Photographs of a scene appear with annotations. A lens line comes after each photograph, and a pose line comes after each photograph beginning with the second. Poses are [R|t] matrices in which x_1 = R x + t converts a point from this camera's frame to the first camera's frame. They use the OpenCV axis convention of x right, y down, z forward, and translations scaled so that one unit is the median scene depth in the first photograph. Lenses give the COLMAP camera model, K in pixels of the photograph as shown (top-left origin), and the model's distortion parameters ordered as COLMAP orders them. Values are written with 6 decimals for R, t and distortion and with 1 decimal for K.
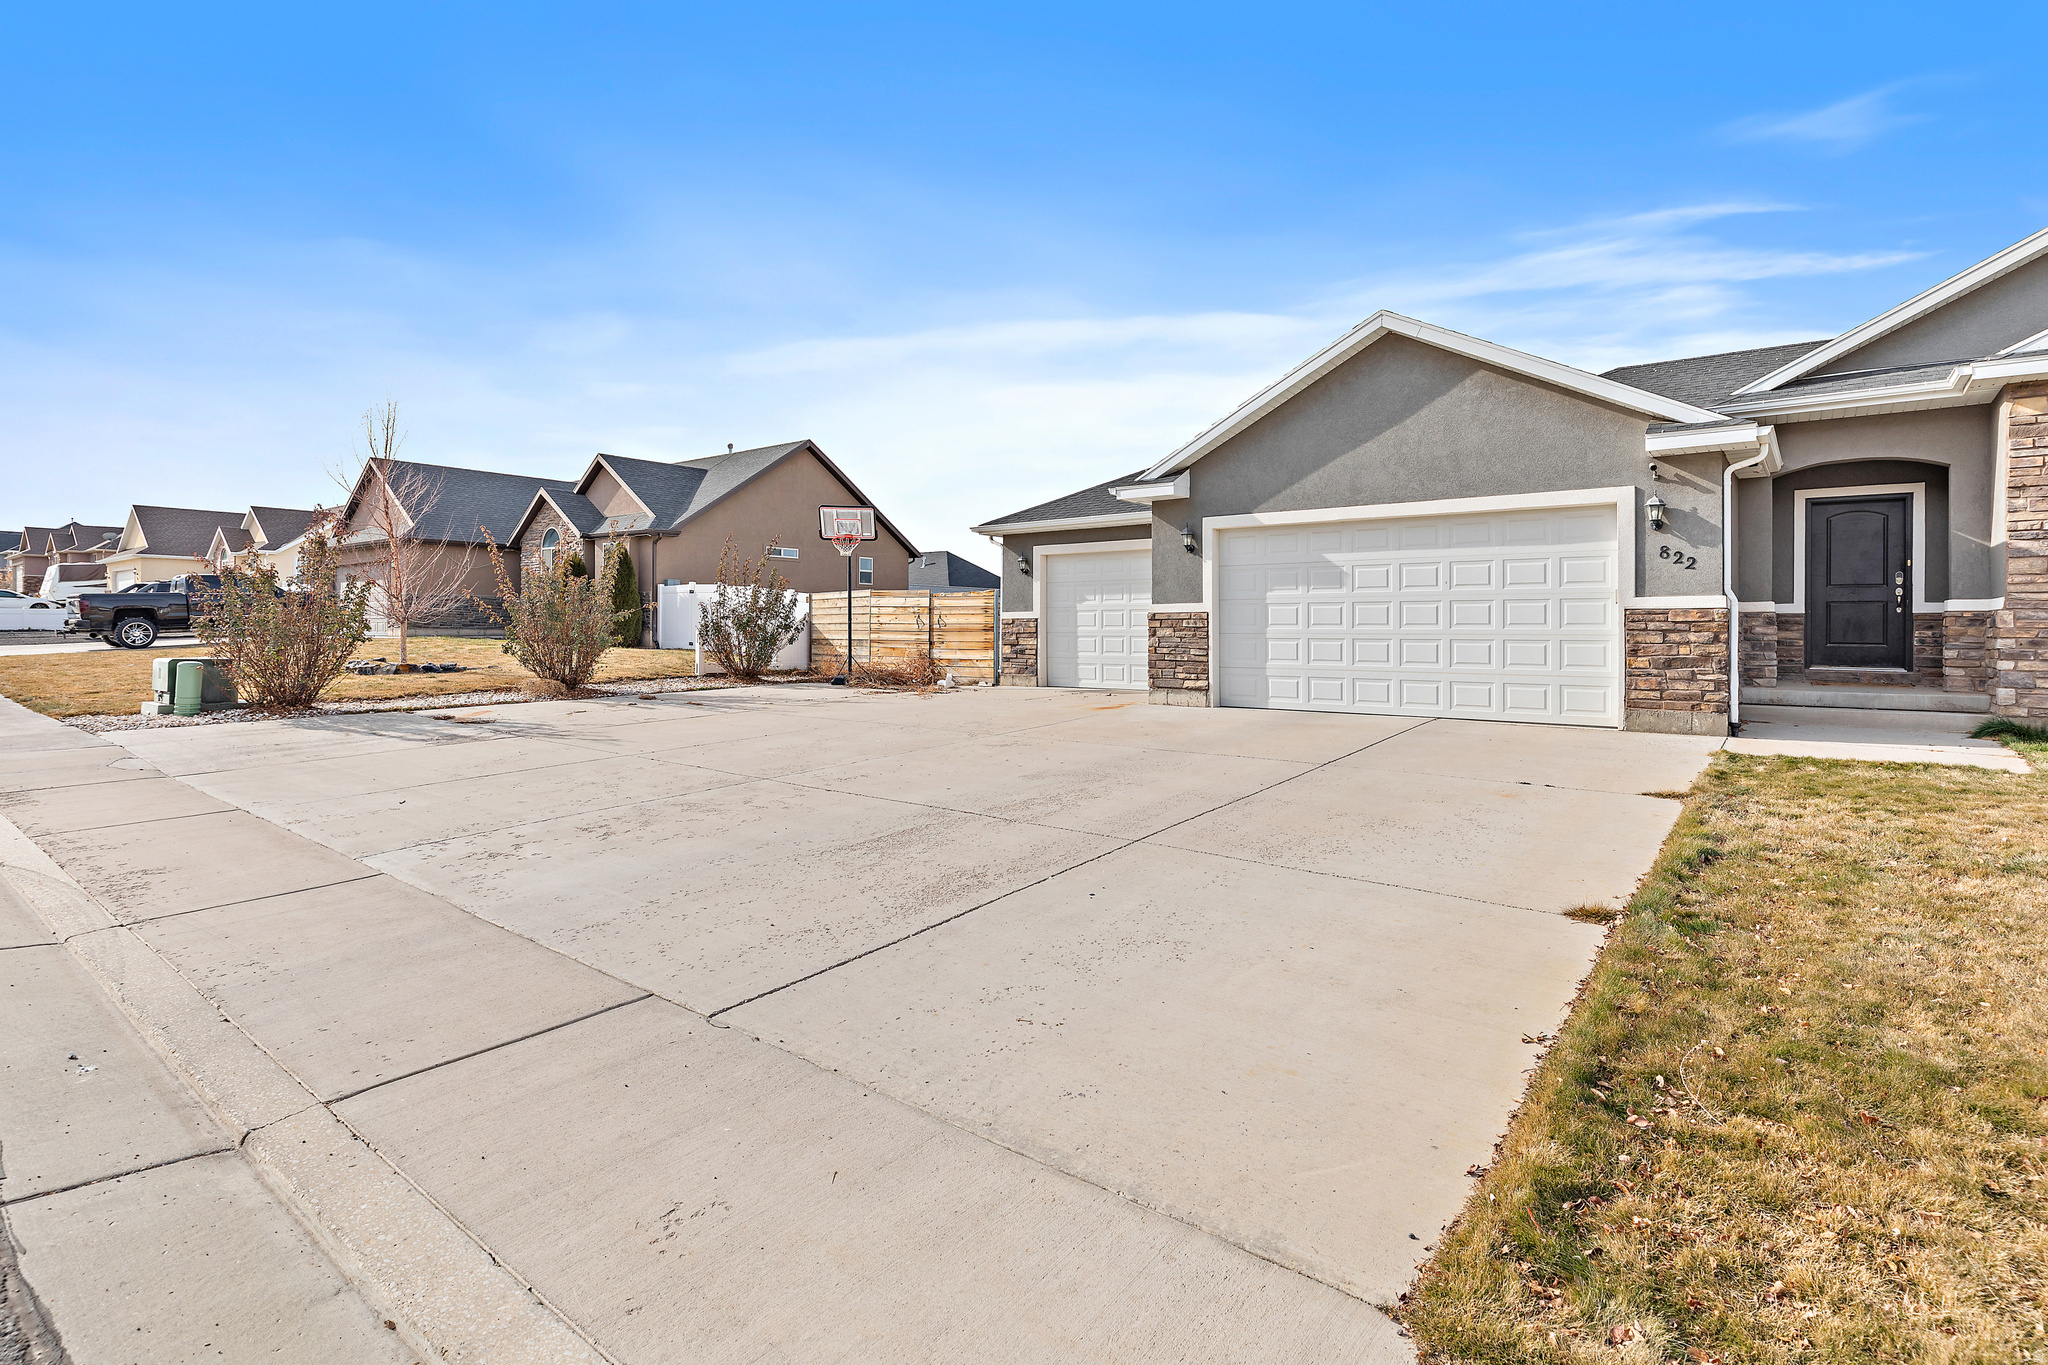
lens RADIAL K [[1018.9, 0, 1035.1], [0, 1018.9, 643.8], [0, 0, 1]] dist [-0.001052, -0.000296]
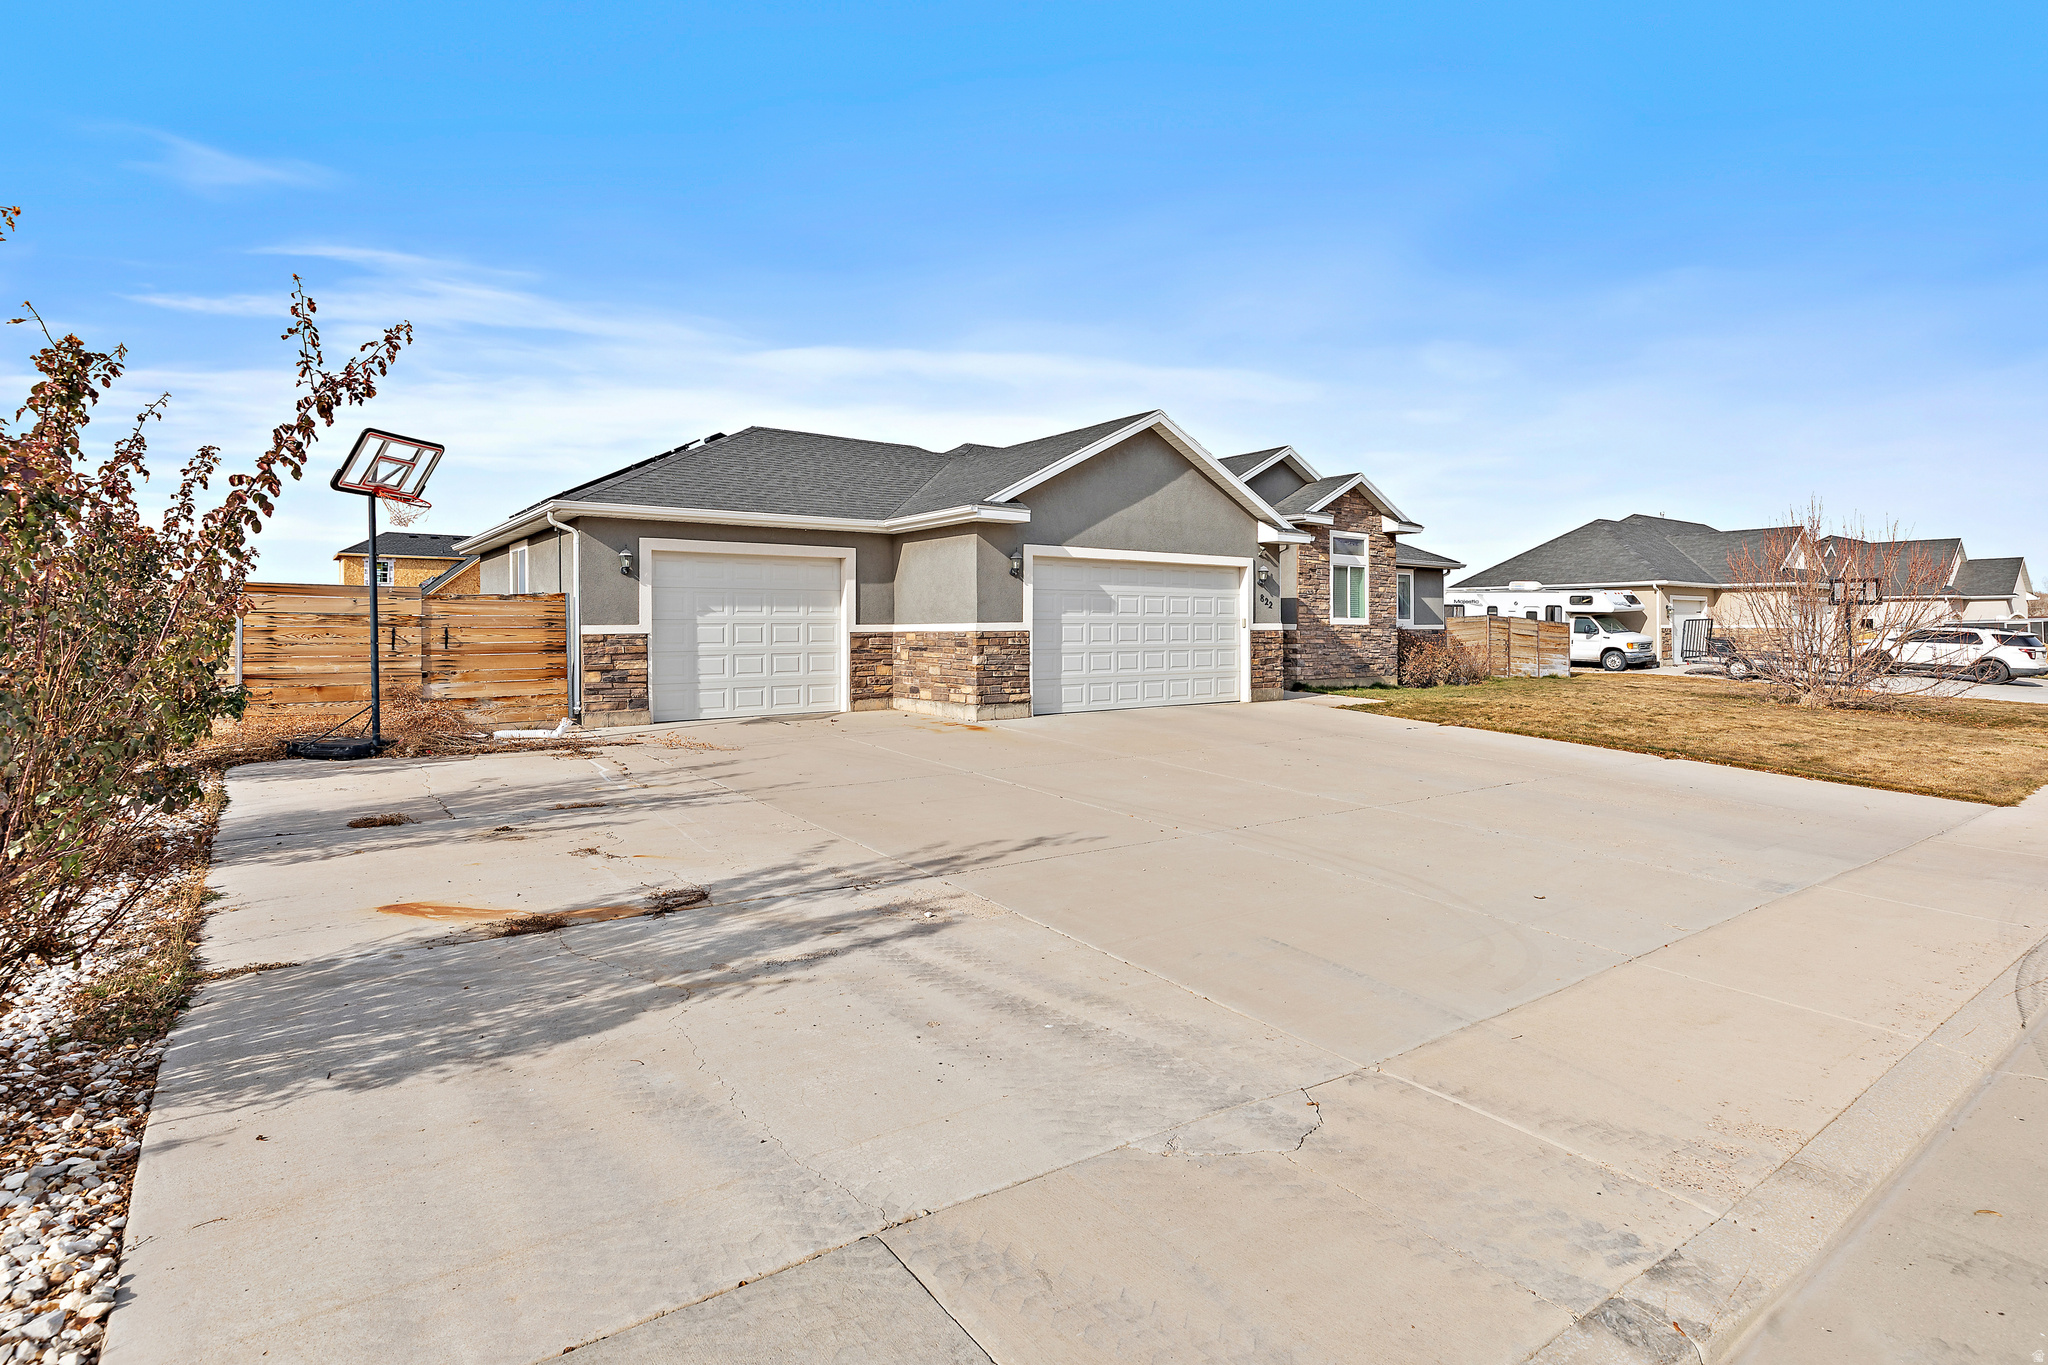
lens RADIAL K [[1018.9, 0, 1035.1], [0, 1018.9, 643.8], [0, 0, 1]] dist [-0.001052, -0.000296]
pose [[0.250235, -0.021143, 0.967954, -0.889879], [0.013993, 0.999736, 0.018220, -0.036993], [-0.968084, 0.008986, 0.250465, 0.715348]]
